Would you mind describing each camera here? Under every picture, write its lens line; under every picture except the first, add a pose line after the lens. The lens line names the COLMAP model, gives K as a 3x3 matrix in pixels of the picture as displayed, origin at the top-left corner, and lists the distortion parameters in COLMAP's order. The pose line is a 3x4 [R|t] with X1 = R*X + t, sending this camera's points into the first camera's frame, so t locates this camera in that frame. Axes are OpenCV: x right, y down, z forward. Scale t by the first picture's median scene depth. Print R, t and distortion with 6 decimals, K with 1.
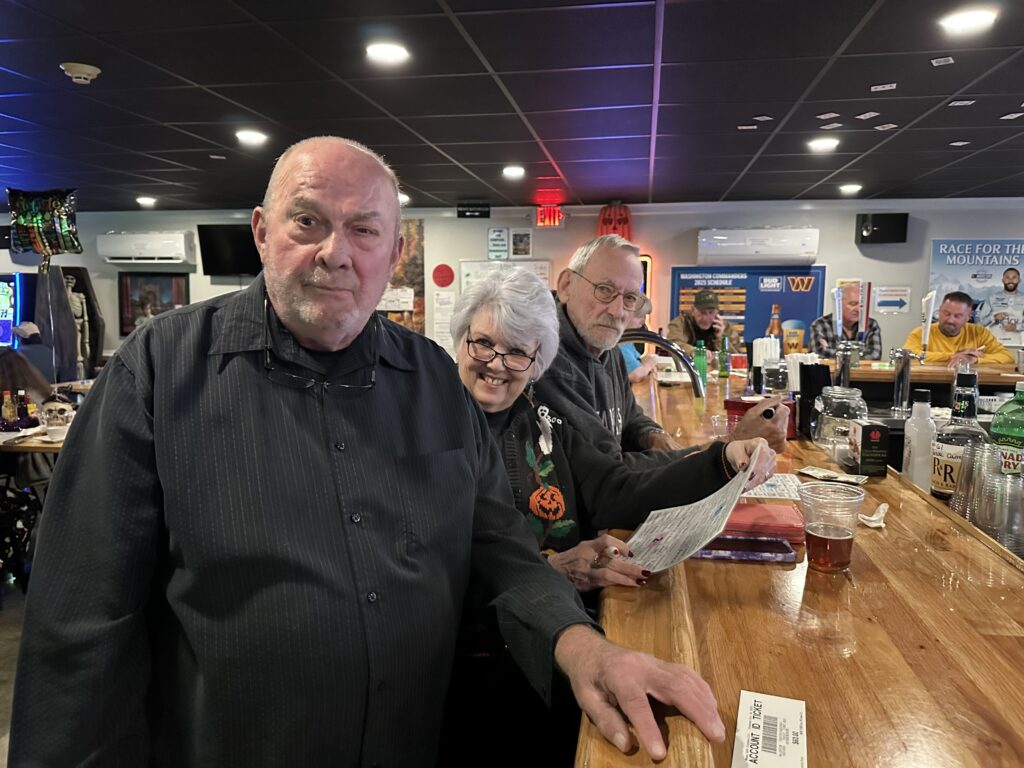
lens RADIAL K [[737.2, 0, 512.0], [0, 737.2, 384.0], [0, 0, 1]] dist [0.057047, -0.103974]
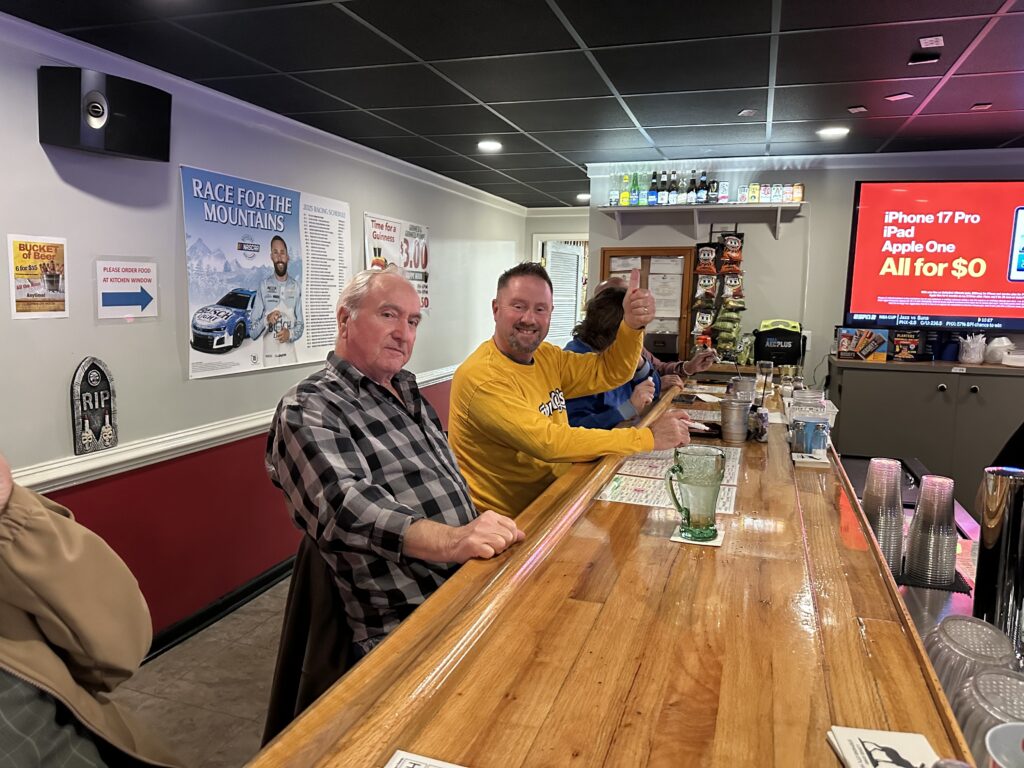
lens RADIAL K [[736.3, 0, 501.1], [0, 736.3, 381.0], [0, 0, 1]] dist [0.094571, -0.139015]
pose [[0.166085, -0.127102, 0.977886, 0.101731], [0.101373, 0.988605, 0.111278, -0.084541], [-0.980887, 0.080649, 0.177077, 0.684718]]
